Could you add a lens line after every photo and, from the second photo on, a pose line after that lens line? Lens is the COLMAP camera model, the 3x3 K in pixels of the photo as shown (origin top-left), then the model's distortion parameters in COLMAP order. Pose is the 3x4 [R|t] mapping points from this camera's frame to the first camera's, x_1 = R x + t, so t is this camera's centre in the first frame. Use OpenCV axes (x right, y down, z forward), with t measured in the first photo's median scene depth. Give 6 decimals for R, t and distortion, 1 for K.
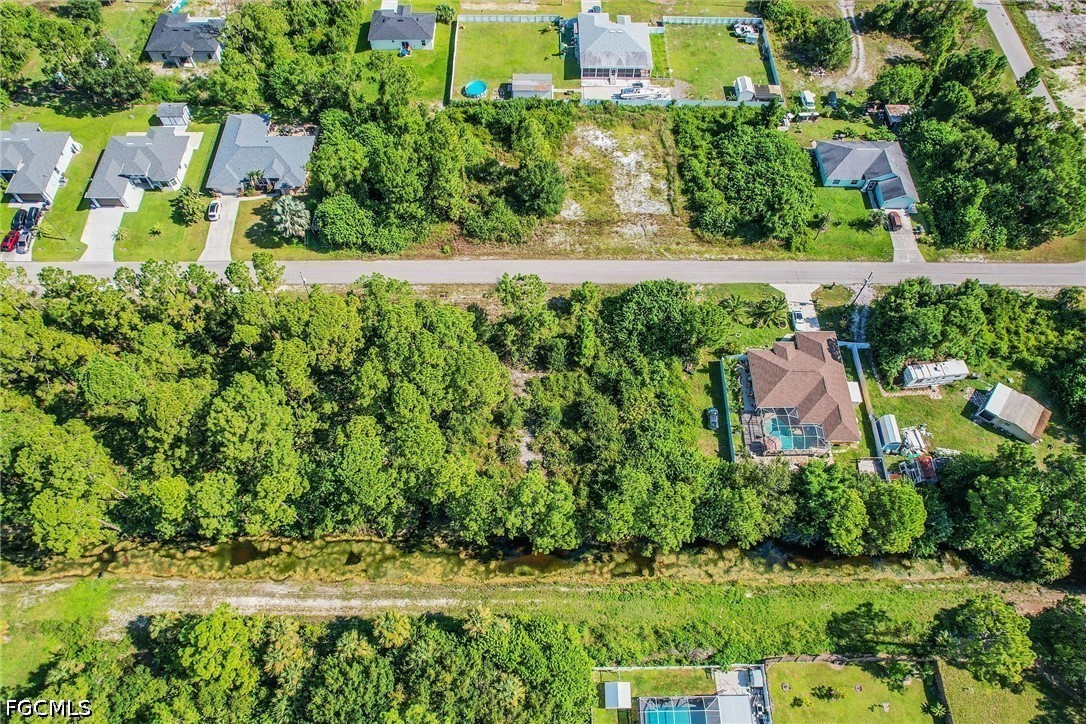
lens RADIAL K [[729.4, 0, 542.9], [0, 729.4, 390.3], [0, 0, 1]] dist [-0.091498, 0.089036]
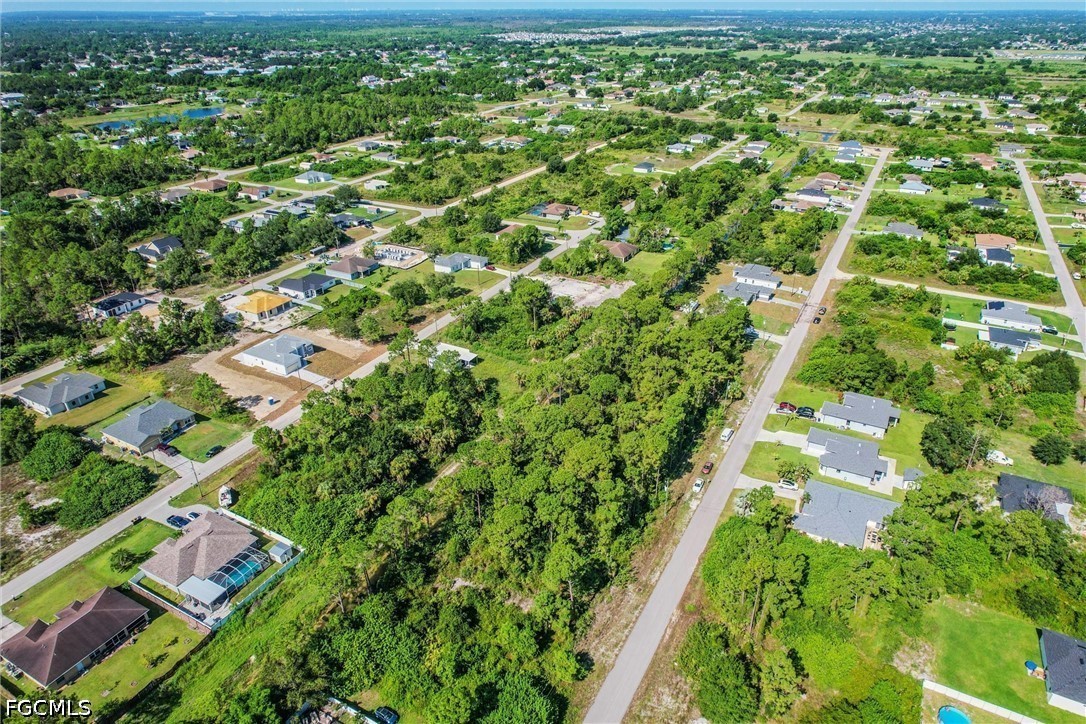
lens RADIAL K [[696.7, 0, 547.4], [0, 696.7, 362.1], [0, 0, 1]] dist [-0.078890, 0.073449]
pose [[-0.473549, 0.399818, -0.784791, 0.587416], [-0.769459, 0.245781, 0.589512, -0.700745], [0.428584, 0.883028, 0.191254, 0.430149]]
